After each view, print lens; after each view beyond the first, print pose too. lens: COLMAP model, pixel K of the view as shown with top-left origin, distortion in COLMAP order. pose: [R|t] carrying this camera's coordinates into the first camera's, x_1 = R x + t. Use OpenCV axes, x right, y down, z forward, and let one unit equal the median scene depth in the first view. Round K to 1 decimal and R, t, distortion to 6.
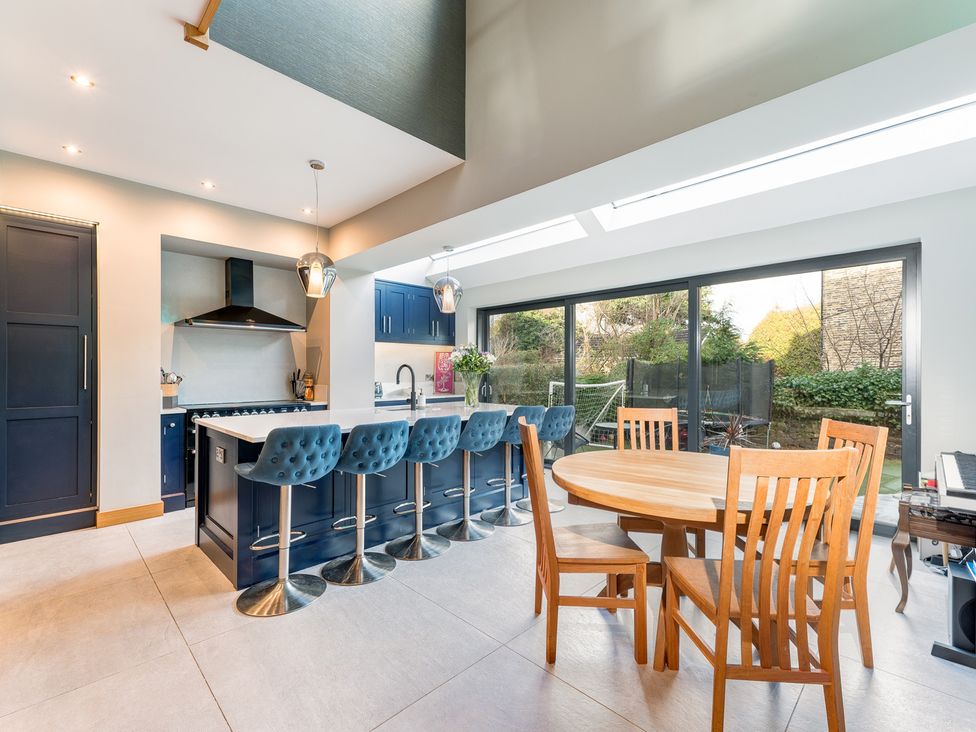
lens RADIAL K [[449.9, 0, 485.3], [0, 449.9, 371.7], [0, 0, 1]] dist [0.001715, -0.000084]
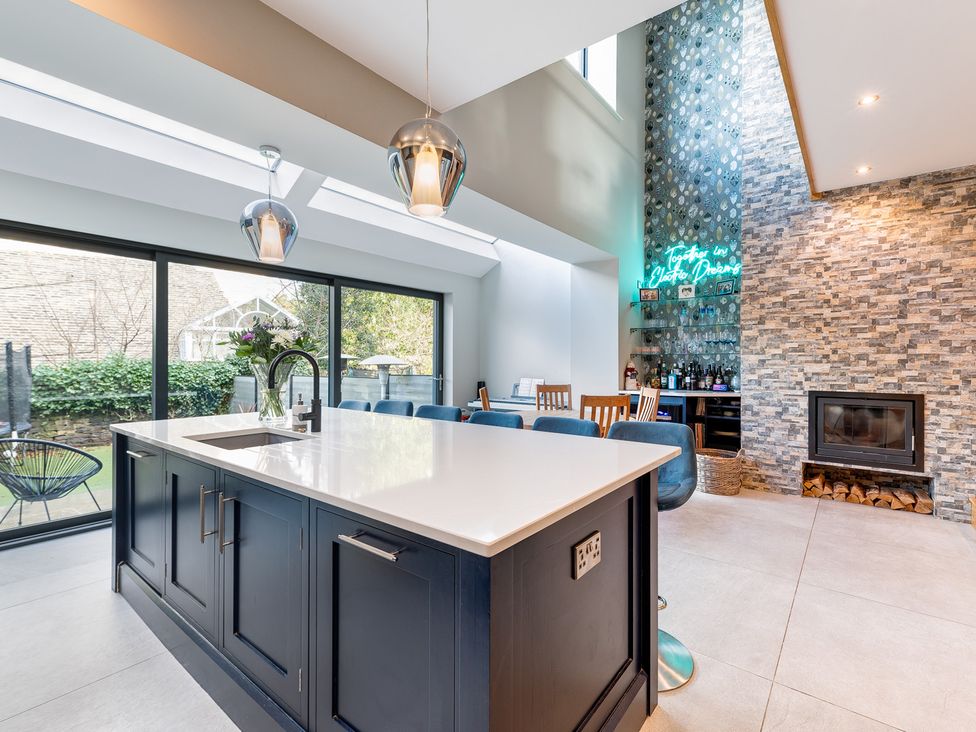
lens RADIAL K [[449.9, 0, 485.7], [0, 449.9, 362.9], [0, 0, 1]] dist [0.001715, -0.000084]
pose [[-0.120151, -0.003787, 0.992748, -0.268884], [-0.002560, 0.999991, 0.003505, -0.001022], [-0.992752, -0.002120, -0.120160, 0.306553]]
